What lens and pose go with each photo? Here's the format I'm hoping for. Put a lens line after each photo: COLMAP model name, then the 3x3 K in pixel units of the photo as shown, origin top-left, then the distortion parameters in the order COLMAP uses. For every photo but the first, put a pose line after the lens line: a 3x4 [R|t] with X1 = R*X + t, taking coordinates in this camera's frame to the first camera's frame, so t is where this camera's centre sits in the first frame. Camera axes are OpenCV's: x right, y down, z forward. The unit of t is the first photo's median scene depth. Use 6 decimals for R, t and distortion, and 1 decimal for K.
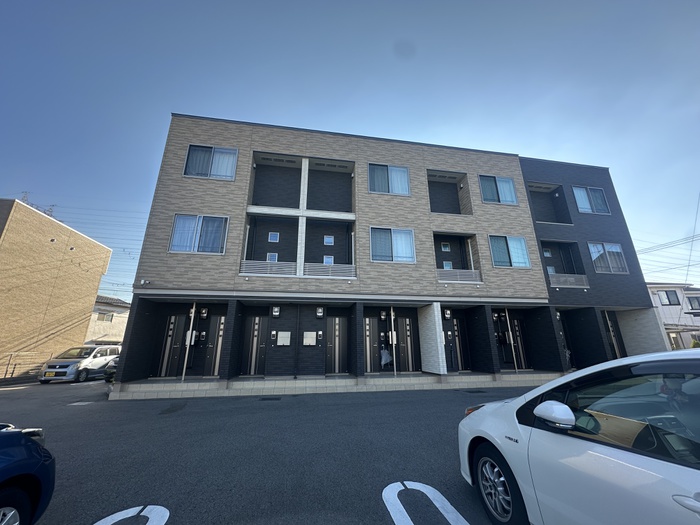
lens RADIAL K [[280.0, 0, 350.8], [0, 280.0, 263.6], [0, 0, 1]] dist [-0.002125, -0.000423]
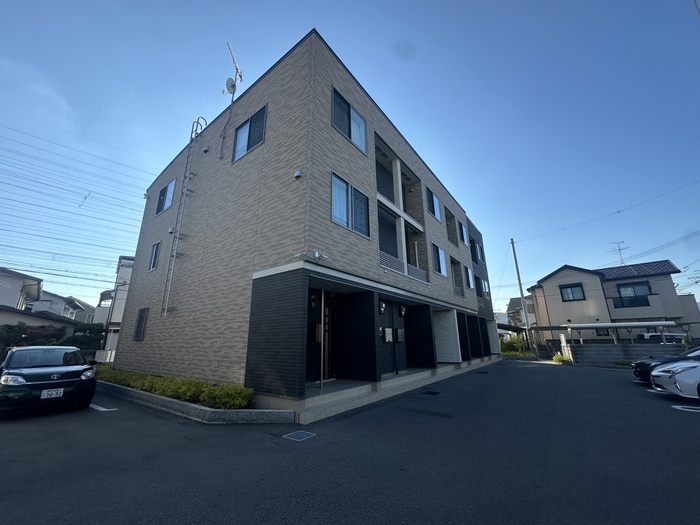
lens RADIAL K [[280.0, 0, 350.8], [0, 280.0, 263.6], [0, 0, 1]] dist [-0.002125, -0.000423]
pose [[0.730350, 0.181557, 0.658503, -1.049925], [-0.195211, 0.979301, -0.053495, 0.099645], [-0.654585, -0.089477, 0.750675, 0.365492]]
